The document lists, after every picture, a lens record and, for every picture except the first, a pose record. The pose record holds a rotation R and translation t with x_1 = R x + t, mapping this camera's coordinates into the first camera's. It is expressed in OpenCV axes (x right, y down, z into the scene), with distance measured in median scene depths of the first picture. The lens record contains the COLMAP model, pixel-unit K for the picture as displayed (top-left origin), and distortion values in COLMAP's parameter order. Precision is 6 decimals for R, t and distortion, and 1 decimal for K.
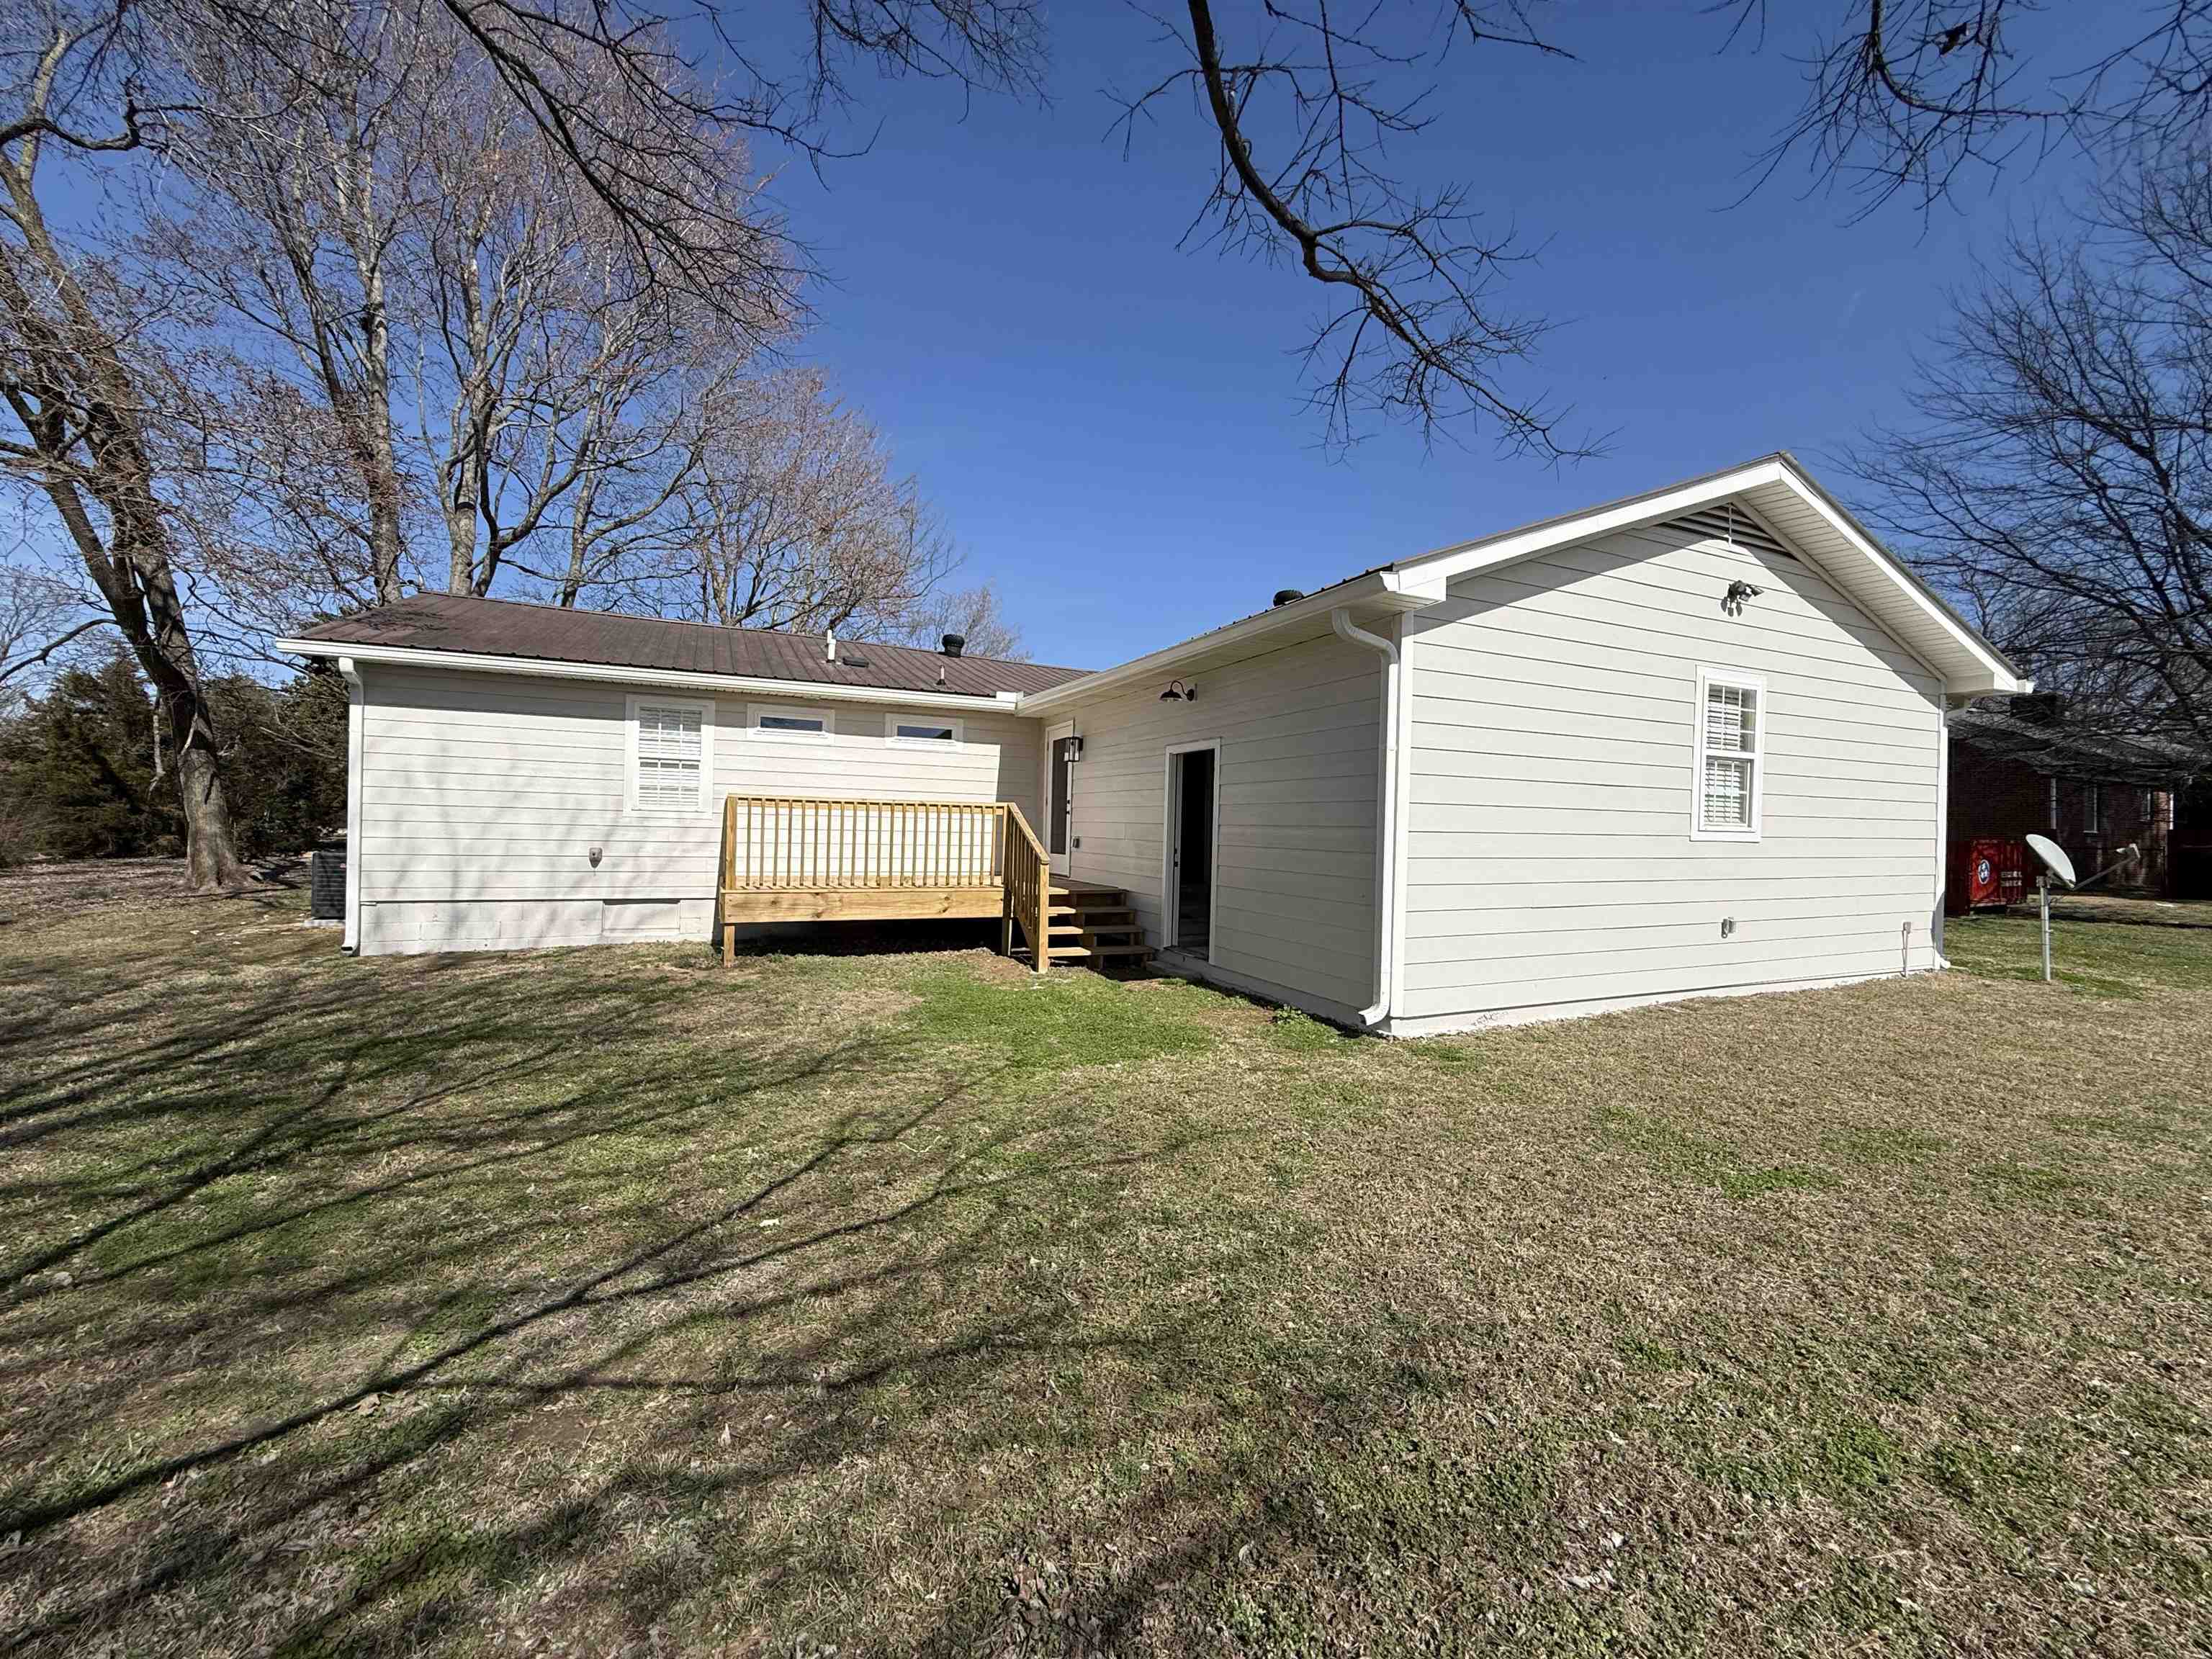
lens RADIAL K [[881.2, 0, 1098.9], [0, 881.2, 832.9], [0, 0, 1]] dist [-0.001294, 0.000130]
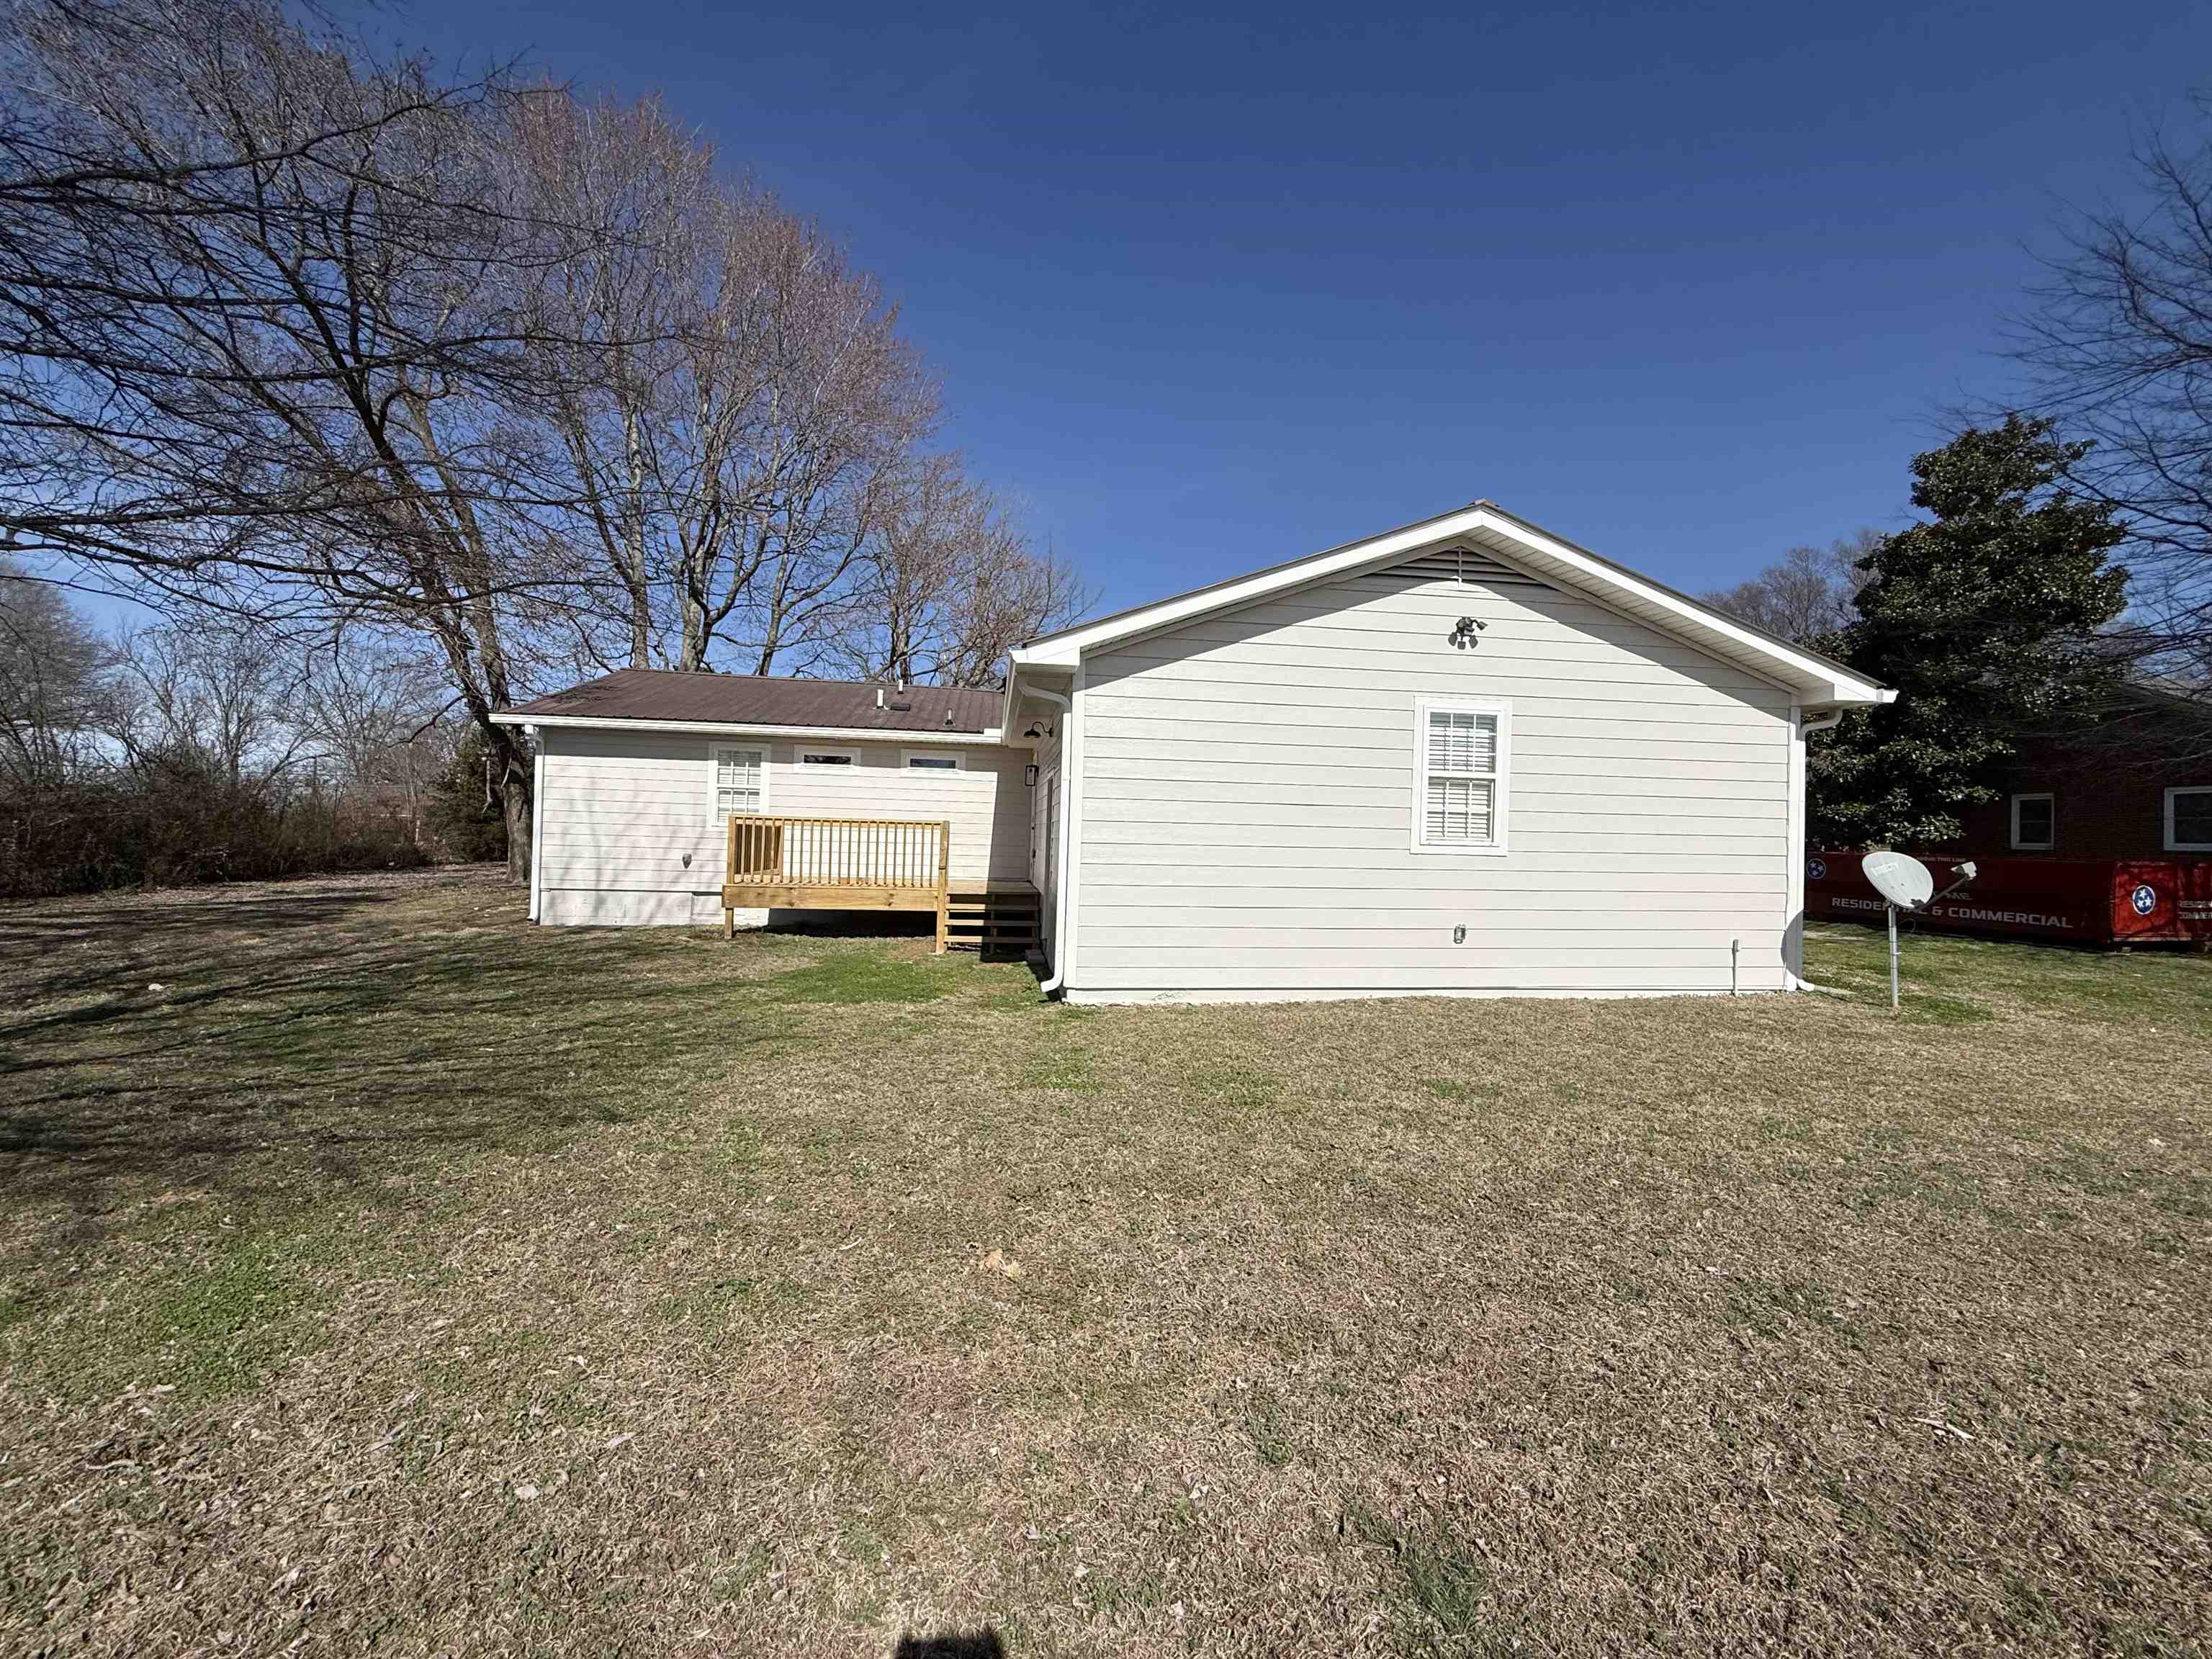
lens RADIAL K [[881.2, 0, 1098.9], [0, 881.2, 832.9], [0, 0, 1]] dist [-0.001294, 0.000130]
pose [[0.956540, 0.002000, -0.291595, 0.499036], [-0.007229, 0.999832, -0.016856, 0.003349], [0.291513, 0.018231, 0.956393, -0.143541]]
